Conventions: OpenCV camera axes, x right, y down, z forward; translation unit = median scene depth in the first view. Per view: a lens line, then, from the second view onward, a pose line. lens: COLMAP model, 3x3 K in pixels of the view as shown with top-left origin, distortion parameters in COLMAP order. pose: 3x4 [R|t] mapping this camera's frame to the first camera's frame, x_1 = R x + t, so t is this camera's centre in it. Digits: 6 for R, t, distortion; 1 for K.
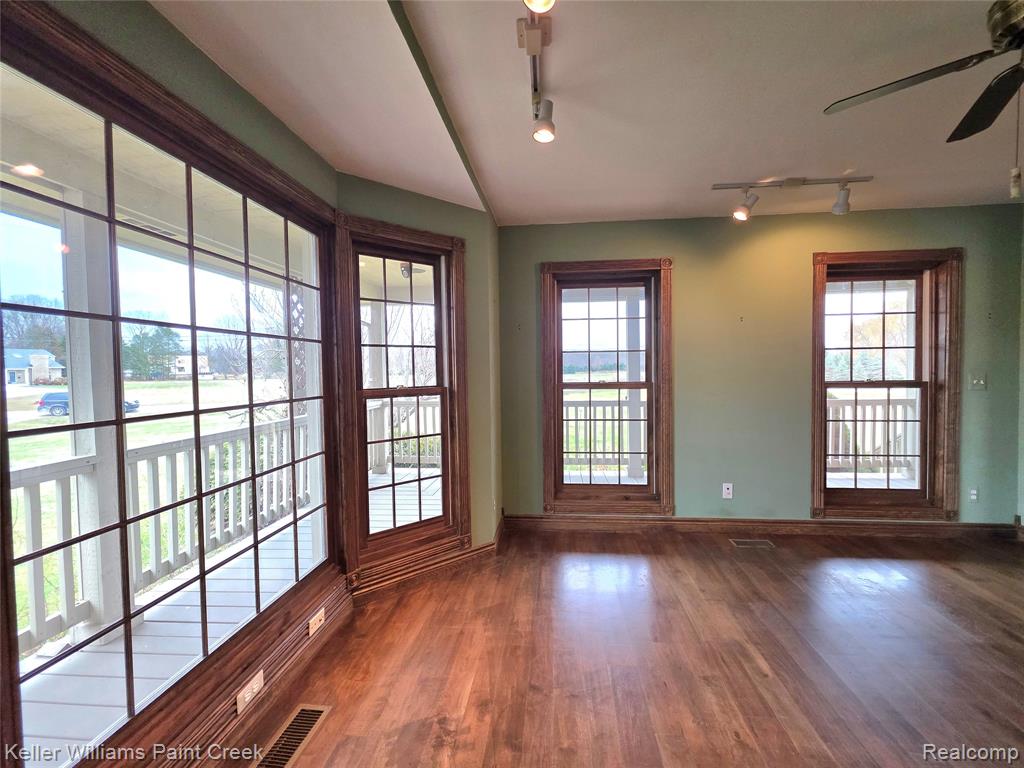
lens RADIAL K [[410.1, 0, 514.6], [0, 410.1, 387.6], [0, 0, 1]] dist [0.001817, 0.000213]
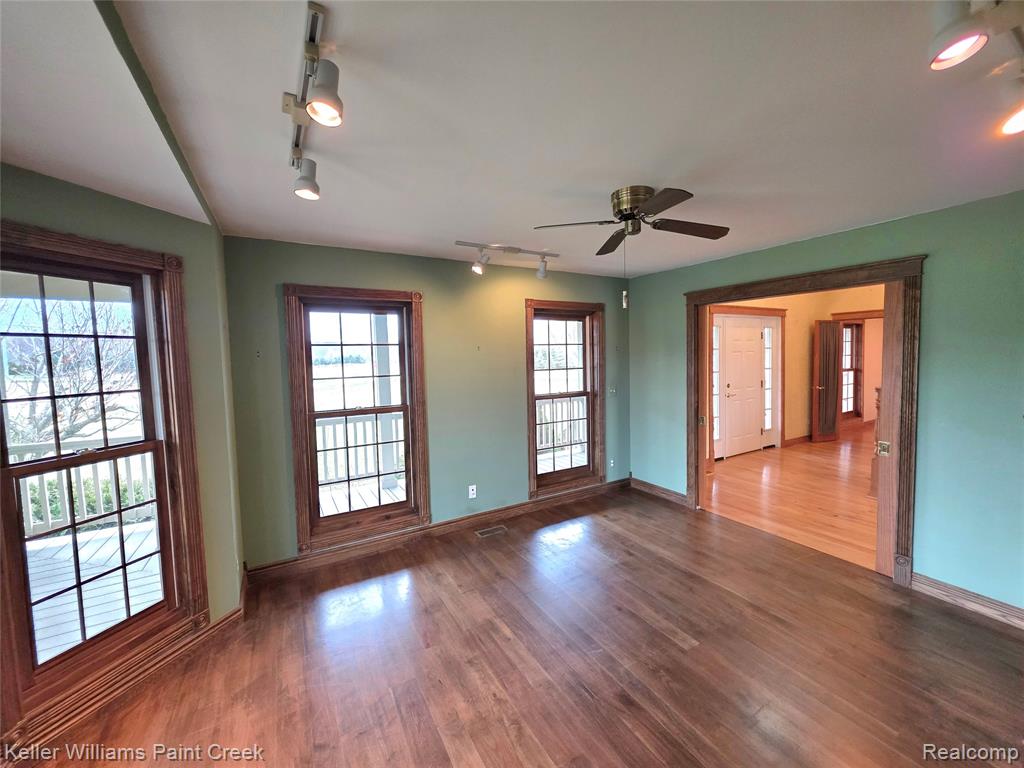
lens RADIAL K [[410.1, 0, 530.7], [0, 410.1, 393.1], [0, 0, 1]] dist [0.001817, 0.000213]
pose [[0.797550, -0.042384, 0.601762, -0.066678], [0.027185, 0.999041, 0.034337, -0.094253], [-0.602640, -0.011027, 0.797937, -0.063936]]
